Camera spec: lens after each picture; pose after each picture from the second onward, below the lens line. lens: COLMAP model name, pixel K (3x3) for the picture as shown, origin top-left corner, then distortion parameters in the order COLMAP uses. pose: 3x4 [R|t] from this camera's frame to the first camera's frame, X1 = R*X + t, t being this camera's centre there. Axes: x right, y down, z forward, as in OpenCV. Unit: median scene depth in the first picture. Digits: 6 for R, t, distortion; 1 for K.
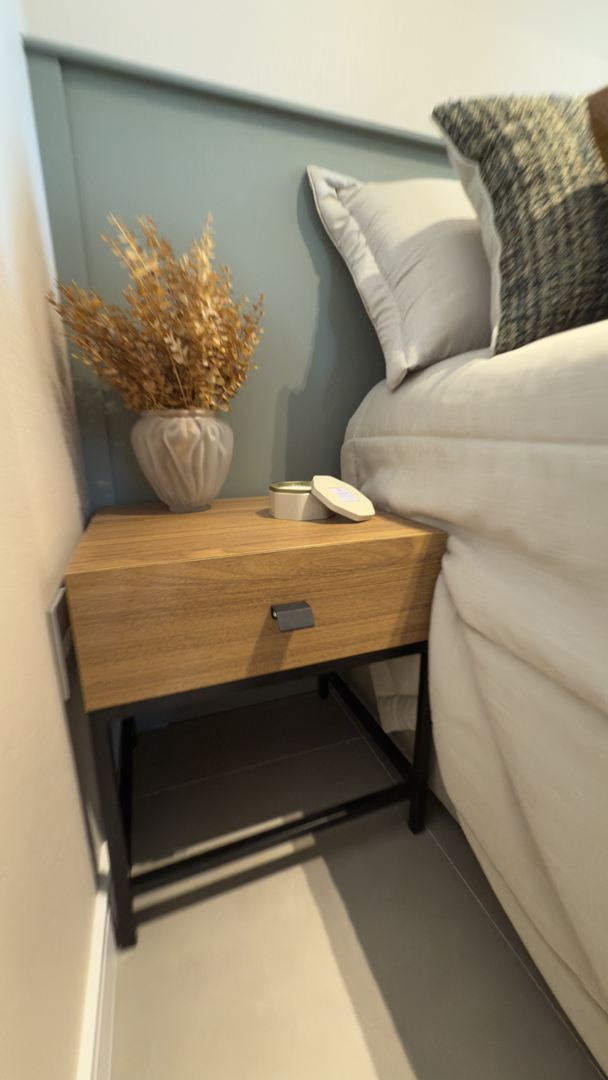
lens RADIAL K [[431.0, 0, 306.7], [0, 431.0, 538.9], [0, 0, 1]] dist [0.000867, 0.000102]
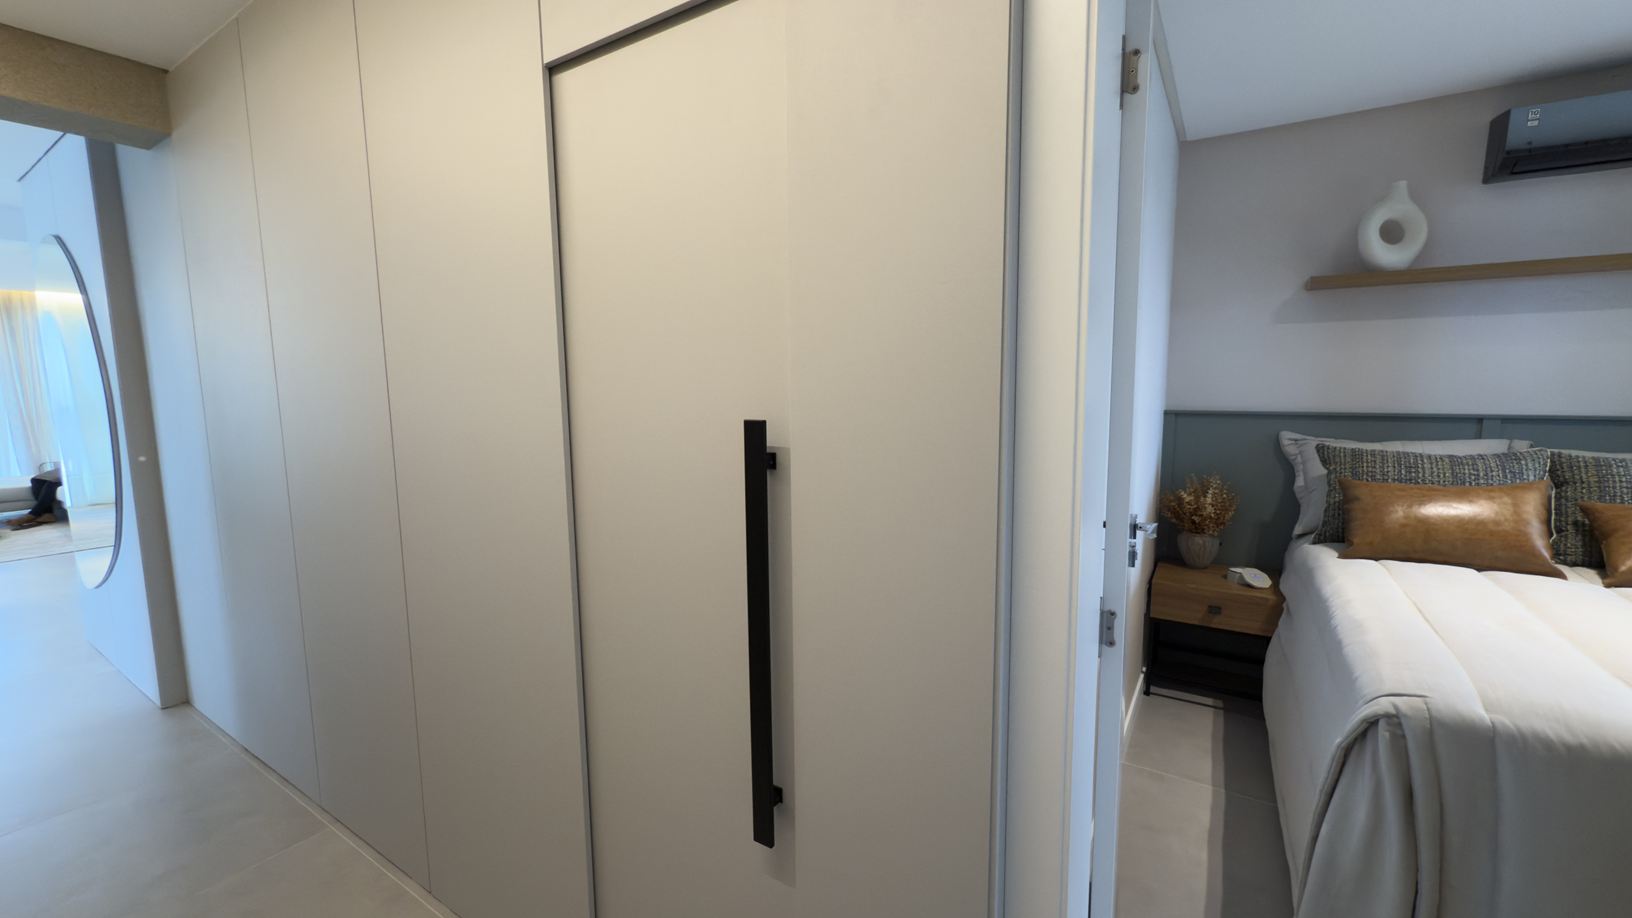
lens RADIAL K [[651.3, 0, 816.2], [0, 651.3, 456.5], [0, 0, 1]] dist [0.000867, 0.000102]
pose [[0.605862, 0.103485, -0.788810, 1.573688], [-0.195048, 0.980565, -0.021169, -0.226198], [0.771289, 0.166682, 0.614272, -3.784224]]
